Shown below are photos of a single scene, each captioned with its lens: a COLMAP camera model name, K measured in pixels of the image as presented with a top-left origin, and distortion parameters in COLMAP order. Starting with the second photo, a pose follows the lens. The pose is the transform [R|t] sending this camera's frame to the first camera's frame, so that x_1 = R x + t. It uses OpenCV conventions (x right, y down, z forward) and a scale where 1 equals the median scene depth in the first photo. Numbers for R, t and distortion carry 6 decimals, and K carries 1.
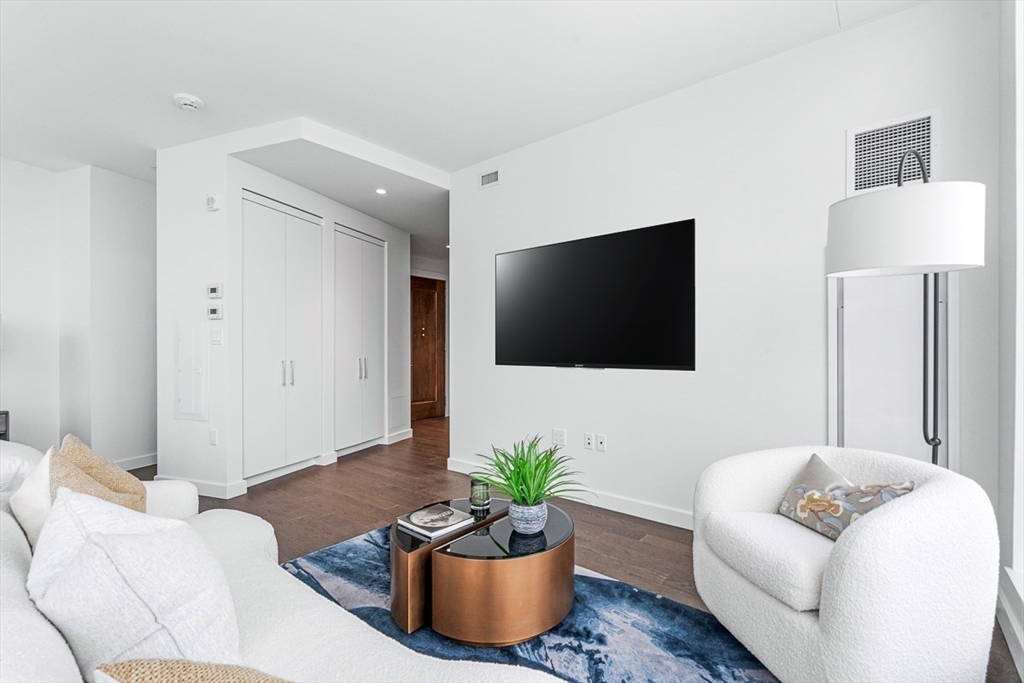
lens RADIAL K [[453.1, 0, 513.1], [0, 453.1, 353.0], [0, 0, 1]] dist [-0.000313, -0.000181]
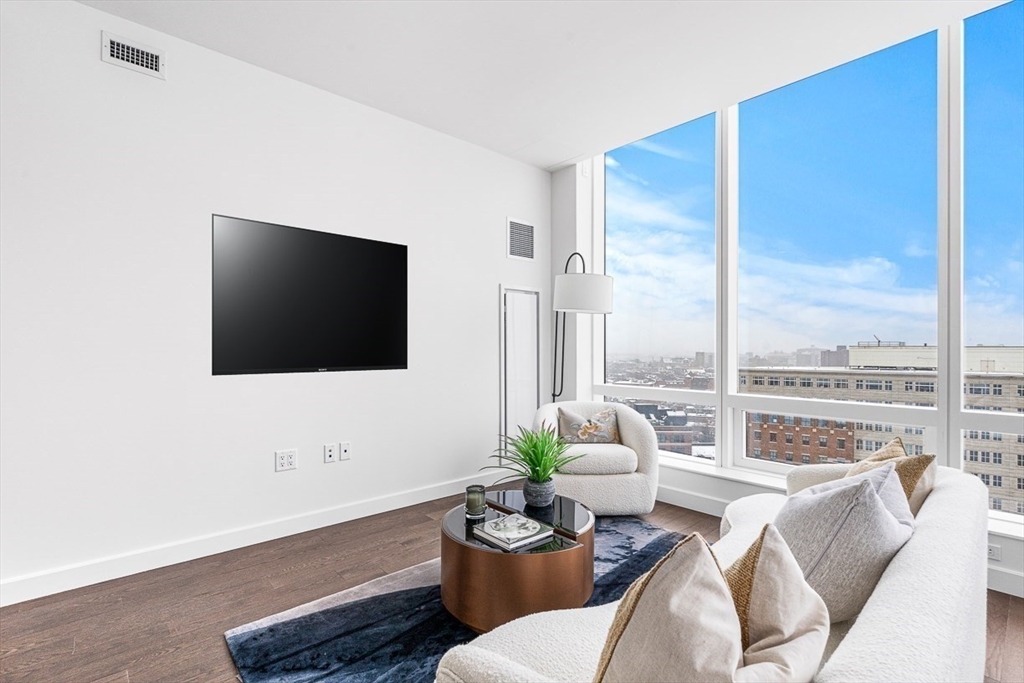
lens RADIAL K [[474.8, 0, 510.3], [0, 474.8, 348.4], [0, 0, 1]] dist [0.000255, 0.000020]
pose [[0.151585, -0.002892, 0.988440, -0.651593], [0.007324, 0.999972, 0.001802, -0.008010], [-0.988417, 0.006966, 0.151602, 0.482888]]
